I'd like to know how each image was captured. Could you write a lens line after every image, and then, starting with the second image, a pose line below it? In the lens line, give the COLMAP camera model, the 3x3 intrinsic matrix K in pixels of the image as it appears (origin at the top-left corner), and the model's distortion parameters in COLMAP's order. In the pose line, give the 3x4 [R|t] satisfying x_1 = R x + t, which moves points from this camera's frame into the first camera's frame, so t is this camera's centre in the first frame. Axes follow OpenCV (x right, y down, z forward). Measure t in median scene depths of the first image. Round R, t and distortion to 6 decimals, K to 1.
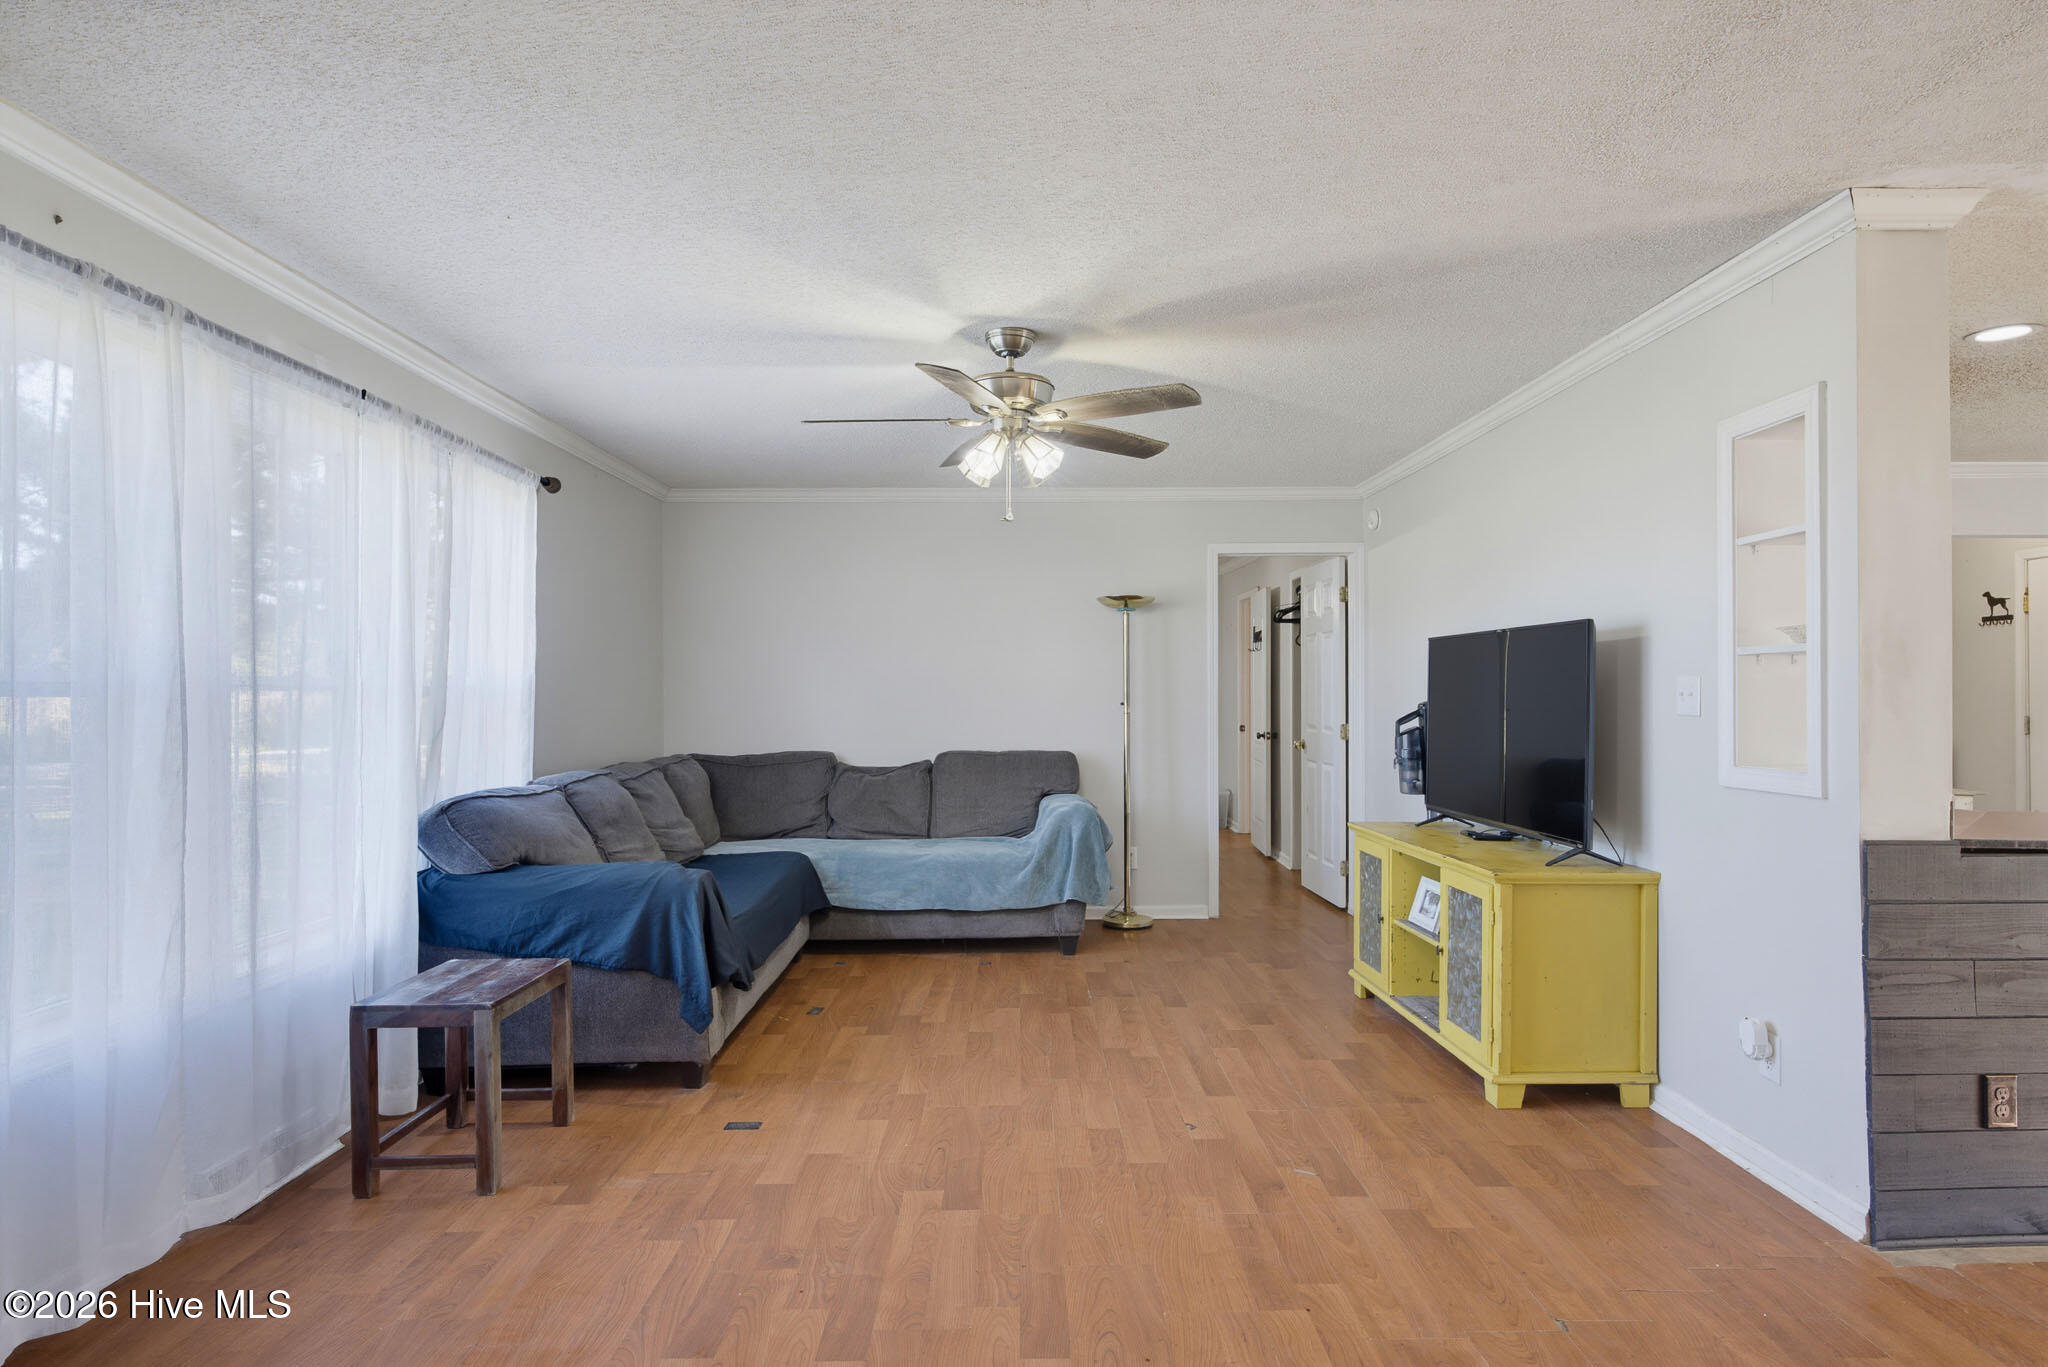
lens RADIAL K [[1132.5, 0, 1024.0], [0, 1132.5, 683.5], [0, 0, 1]] dist [-0.003273, 0.002399]
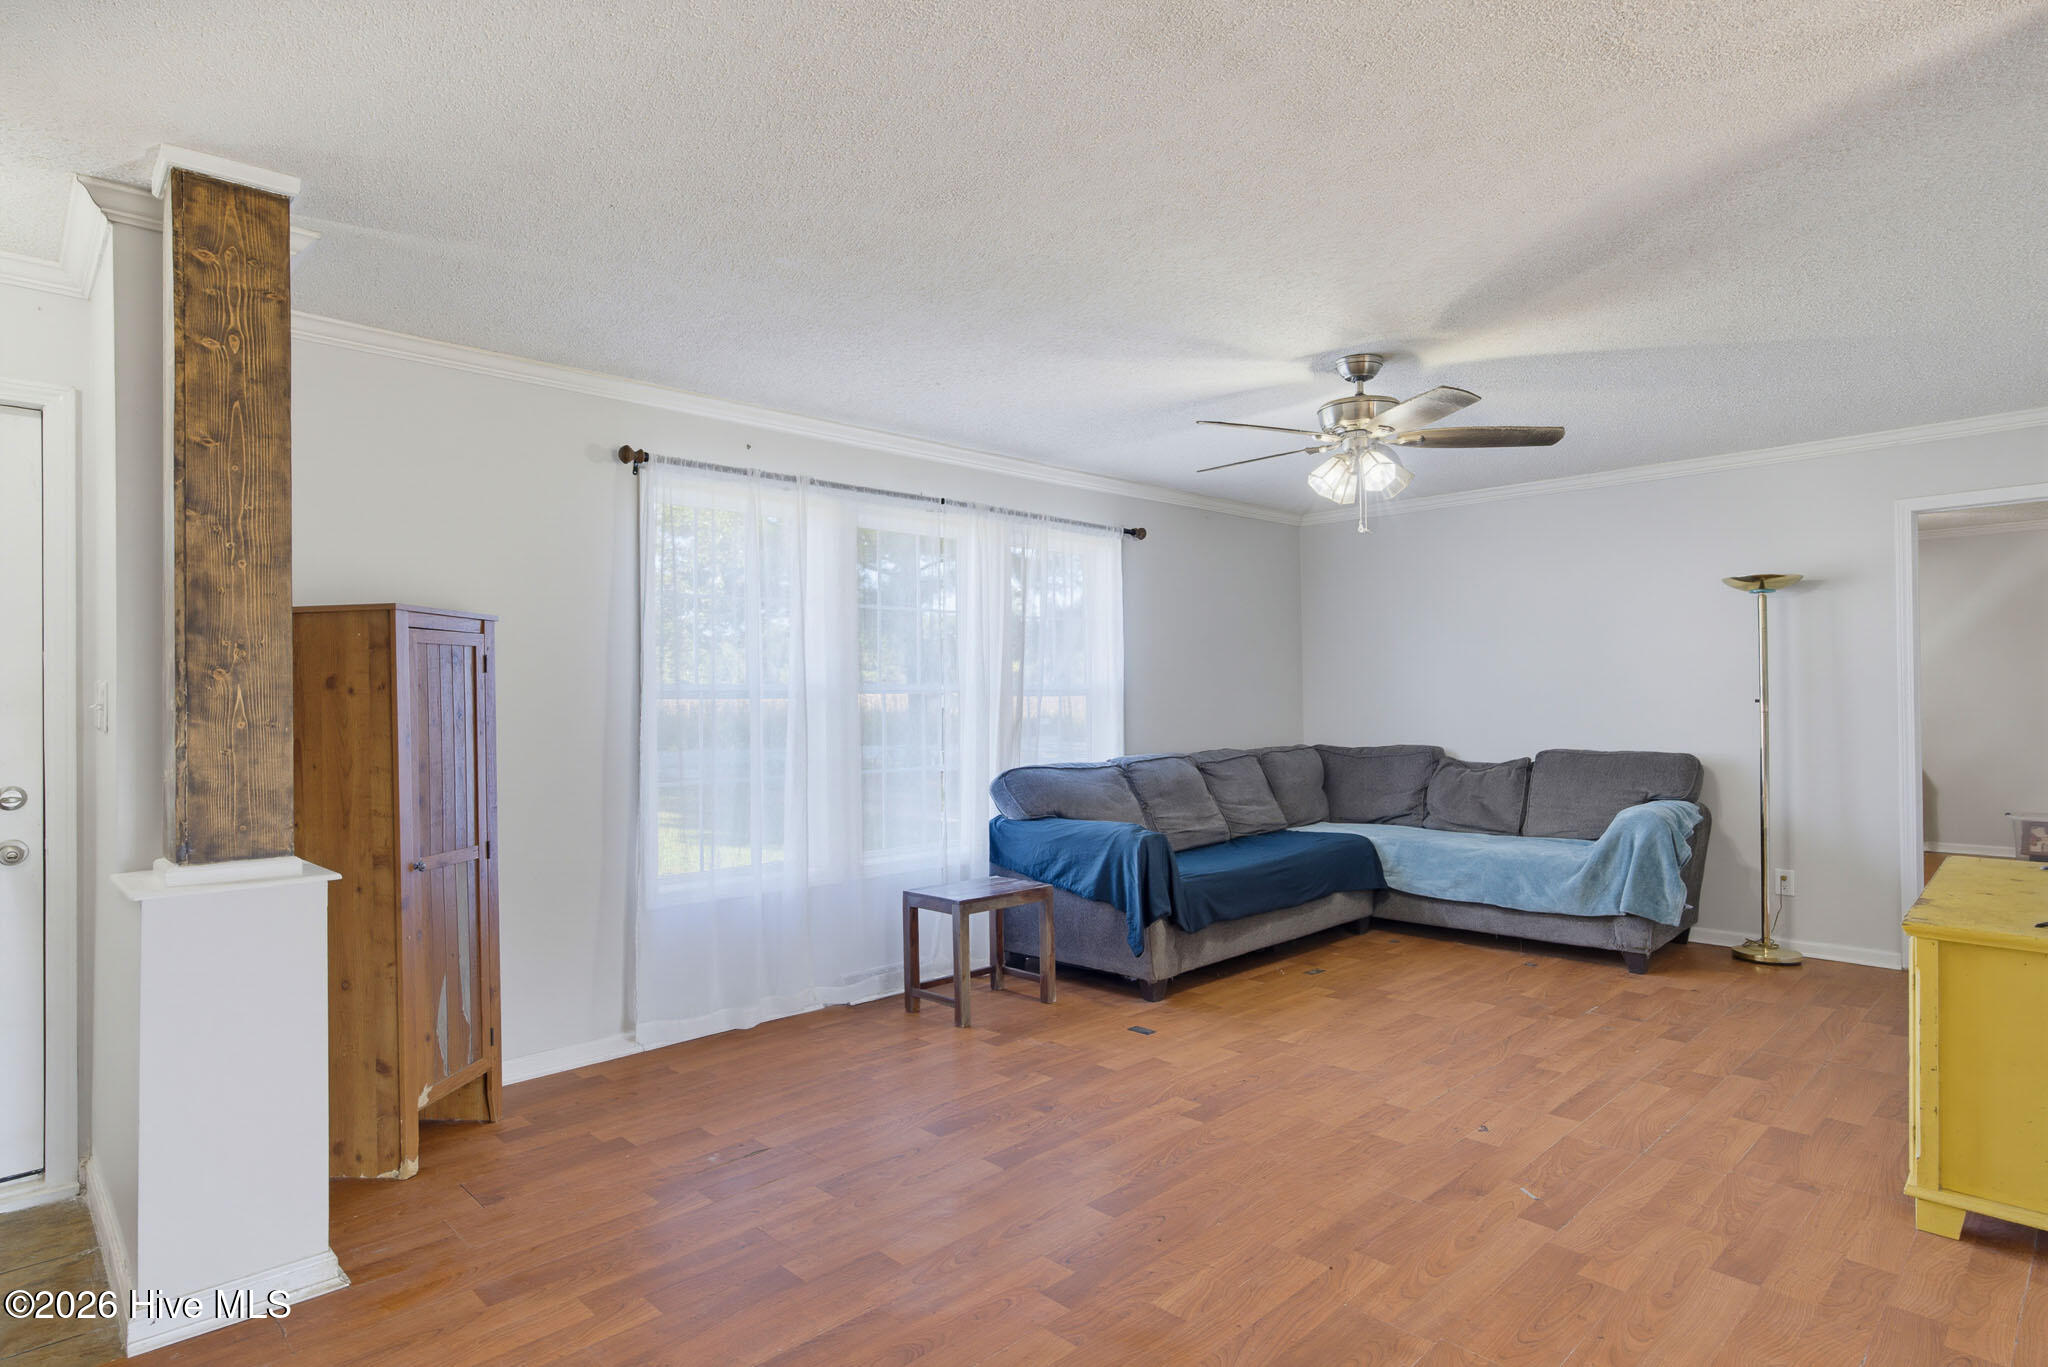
lens RADIAL K [[1081.2, 0, 1027.8], [0, 1081.2, 683.7], [0, 0, 1]] dist [-0.004296, 0.006752]
pose [[0.693647, -0.011281, -0.720227, 0.514861], [0.014206, 0.999897, -0.001979, -0.002097], [0.720175, -0.008859, 0.693736, 0.055324]]
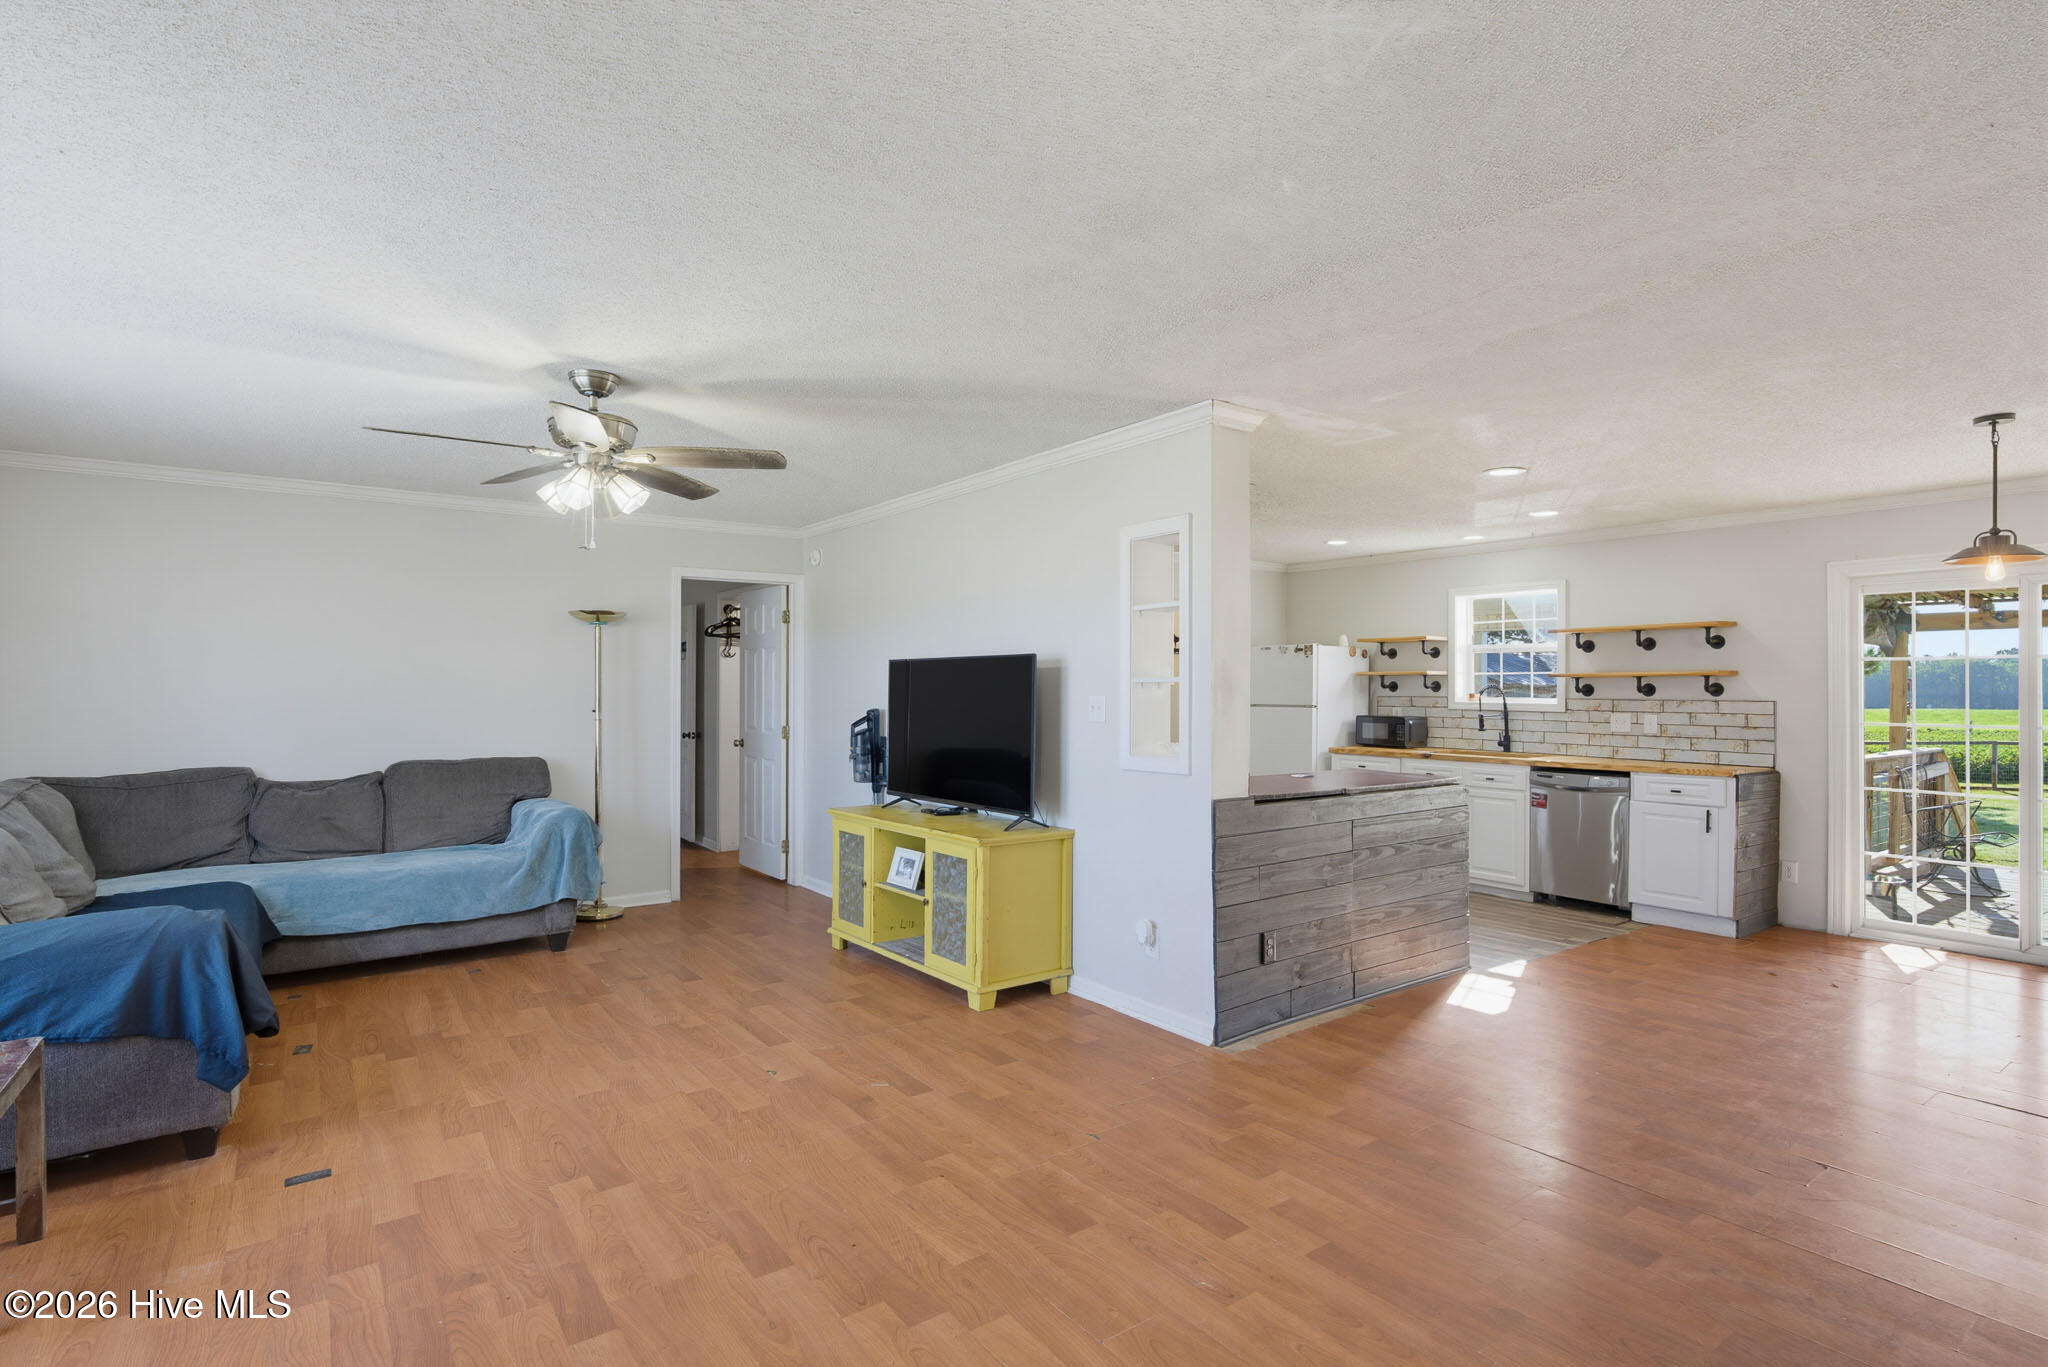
lens RADIAL K [[1003.0, 0, 1026.9], [0, 1003.0, 684.5], [0, 0, 1]] dist [-0.013029, 0.009014]
pose [[0.811838, 0.005810, 0.583854, -0.234268], [-0.008025, 0.999967, 0.001207, -0.020033], [-0.583828, -0.005666, 0.811857, -0.011423]]
